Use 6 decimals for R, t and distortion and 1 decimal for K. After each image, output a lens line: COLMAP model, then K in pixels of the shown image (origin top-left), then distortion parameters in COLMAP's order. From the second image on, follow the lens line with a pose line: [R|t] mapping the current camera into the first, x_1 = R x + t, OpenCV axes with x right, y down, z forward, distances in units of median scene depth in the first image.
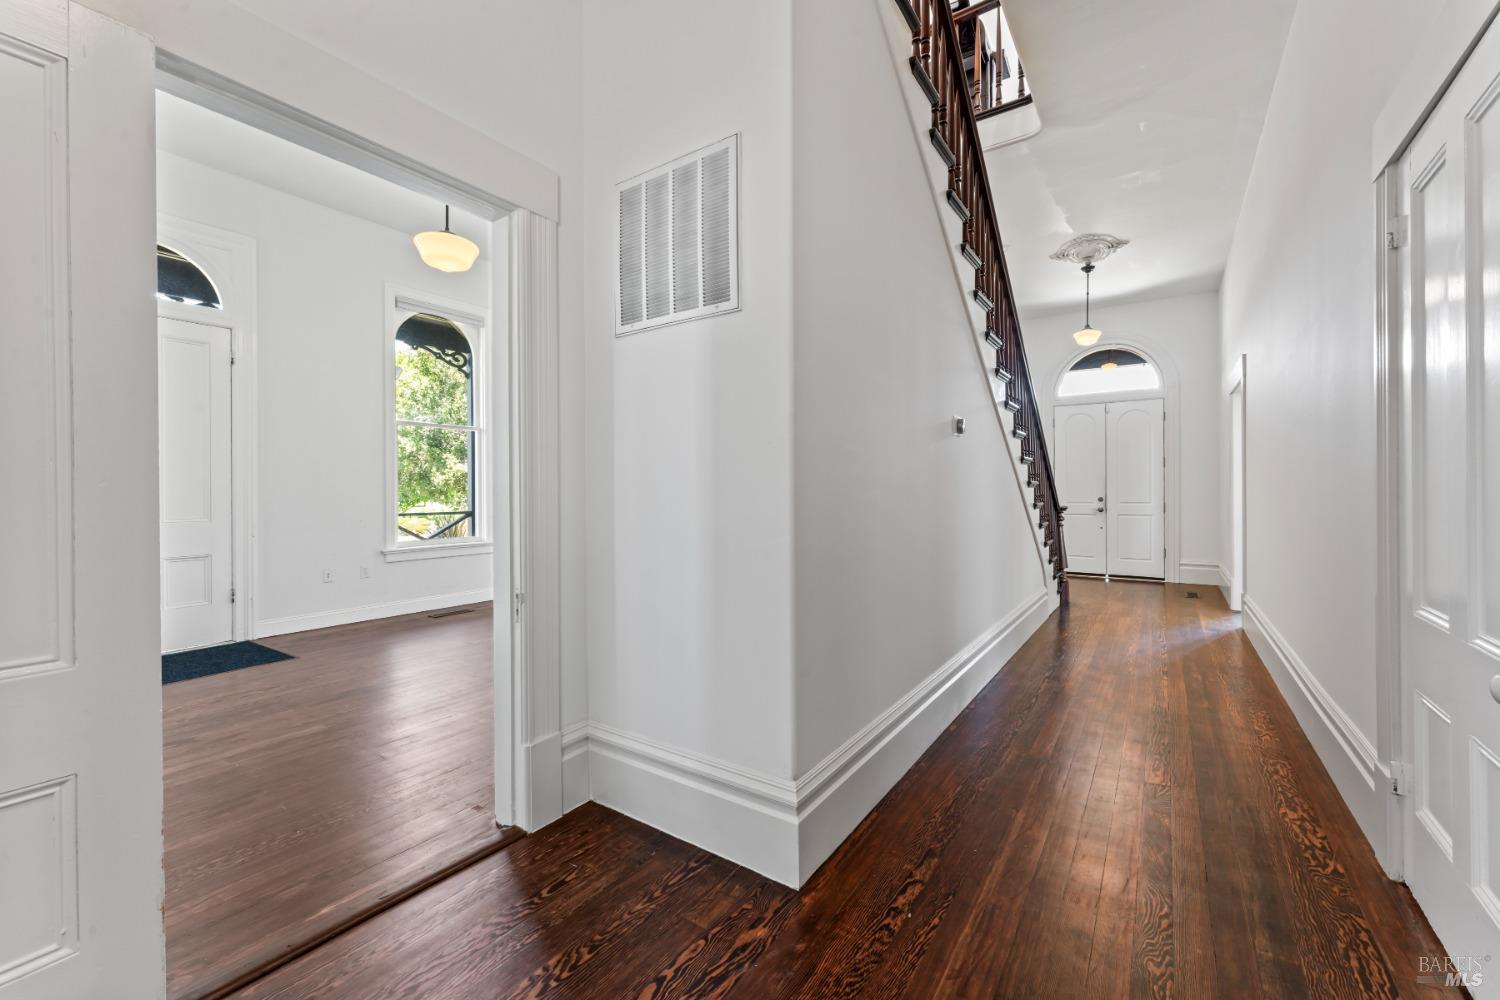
lens RADIAL K [[609.6, 0, 747.9], [0, 609.6, 496.0], [0, 0, 1]] dist [-0.005885, -0.000127]
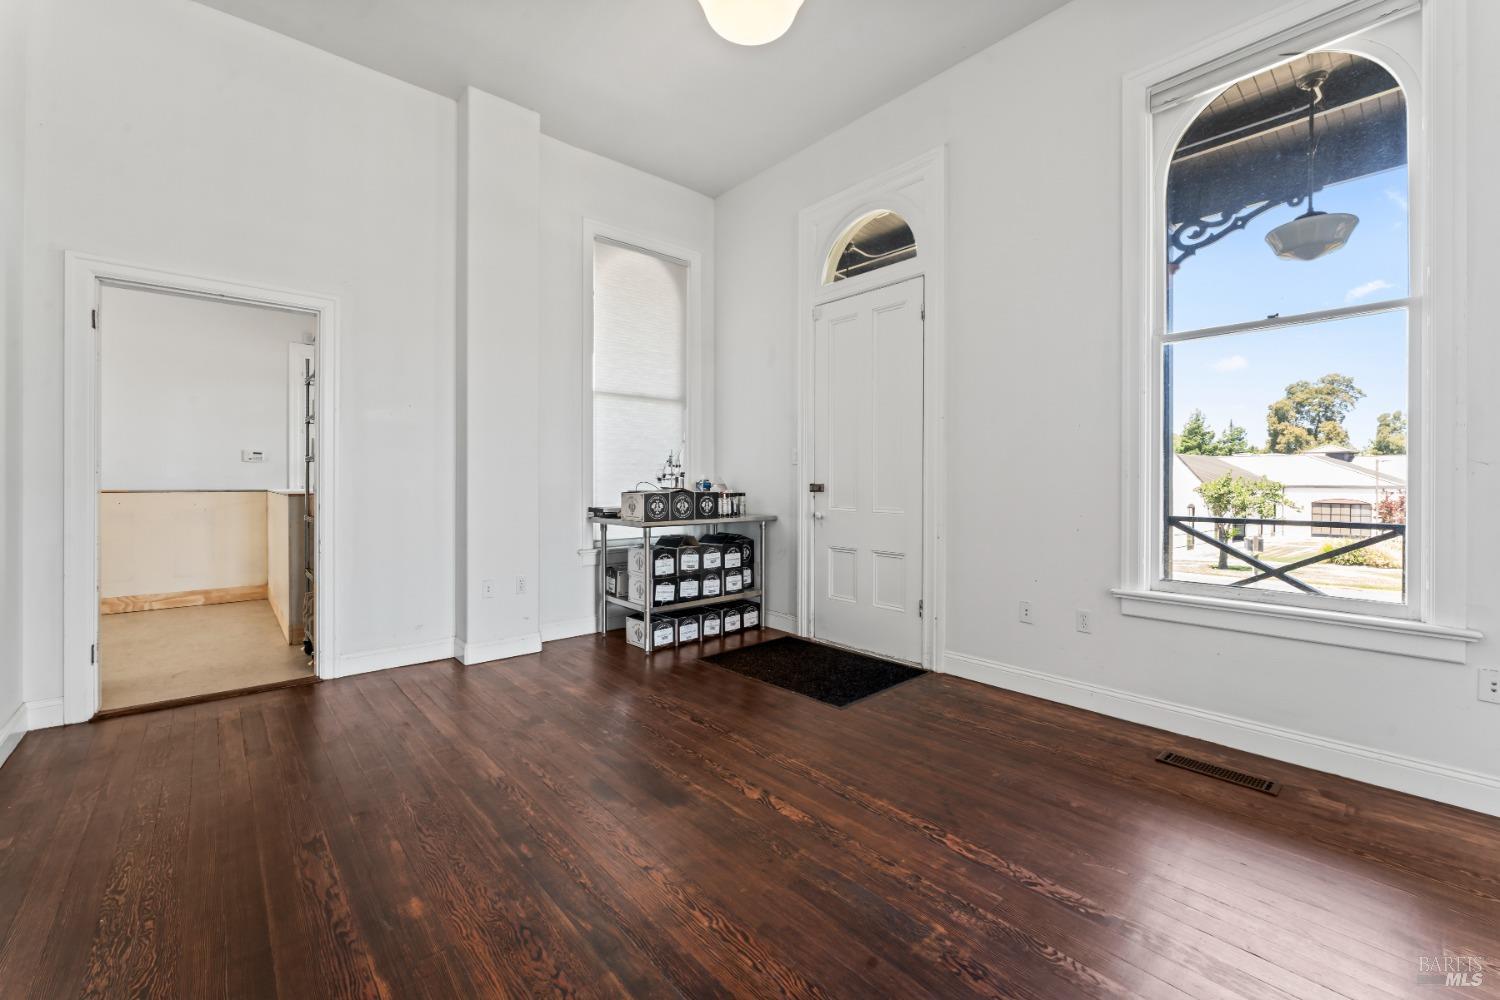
lens RADIAL K [[609.6, 0, 749.6], [0, 609.6, 487.3], [0, 0, 1]] dist [-0.005885, -0.000127]
pose [[-0.249616, 0.014105, -0.968242, -0.008124], [-0.003071, 0.999877, 0.015357, -0.008429], [0.968340, 0.006807, -0.249542, 0.901989]]
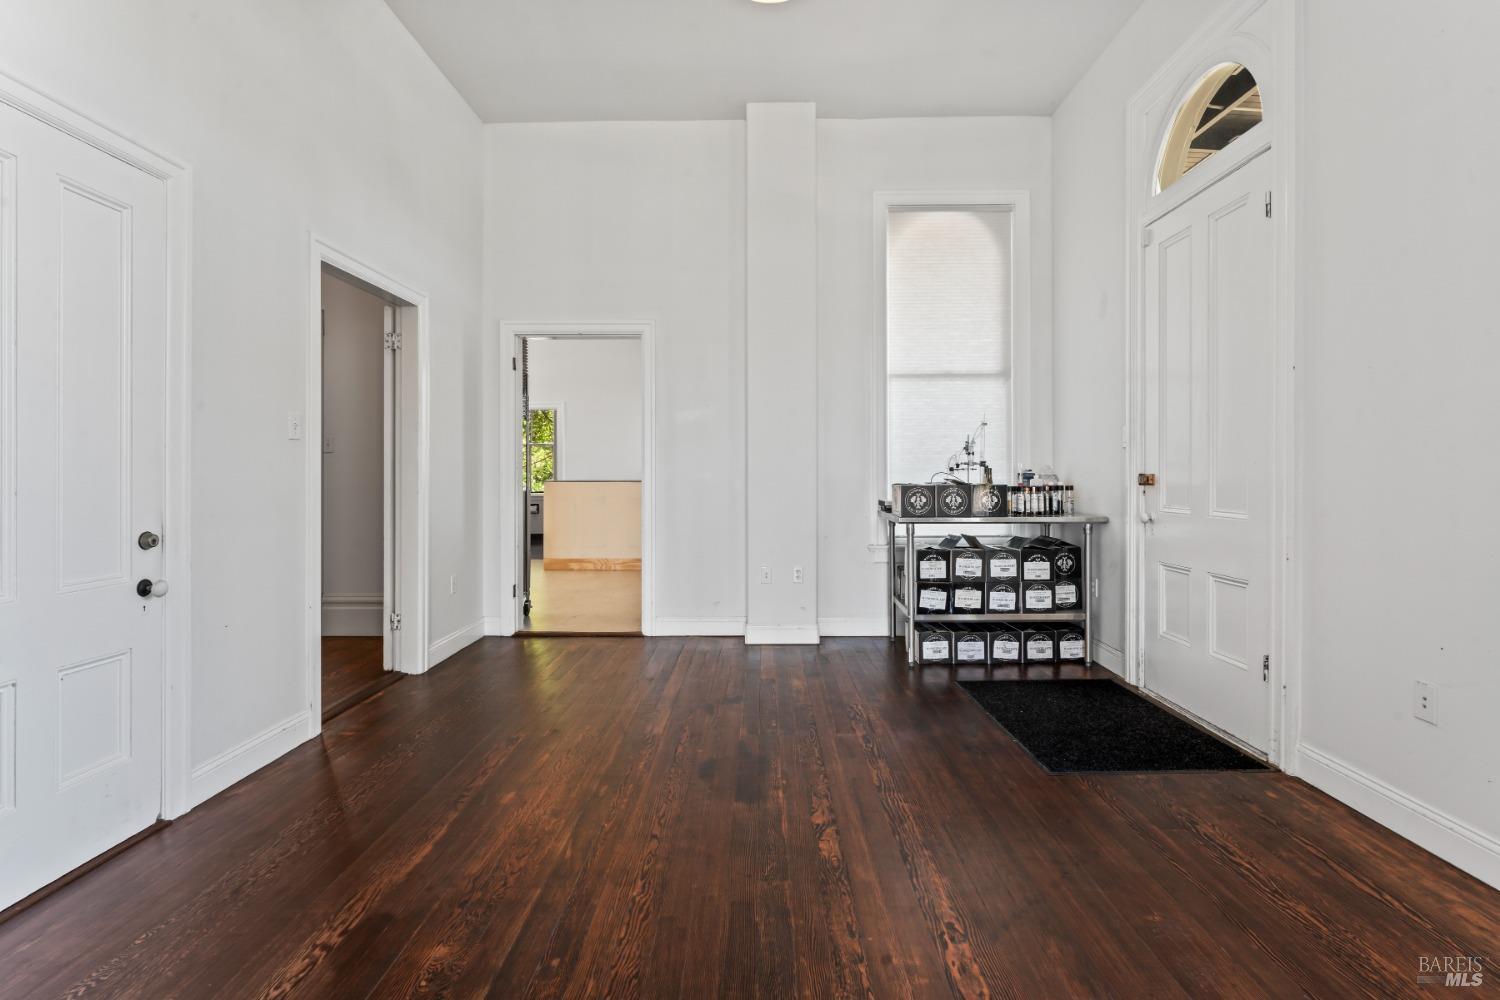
lens RADIAL K [[690.6, 0, 754.9], [0, 690.6, 478.6], [0, 0, 1]] dist [-0.002149, -0.000107]
pose [[-0.828245, 0.012898, -0.560217, -0.147233], [0.006218, 0.999885, 0.013828, -0.007900], [0.560331, 0.007969, -0.828230, 1.142430]]
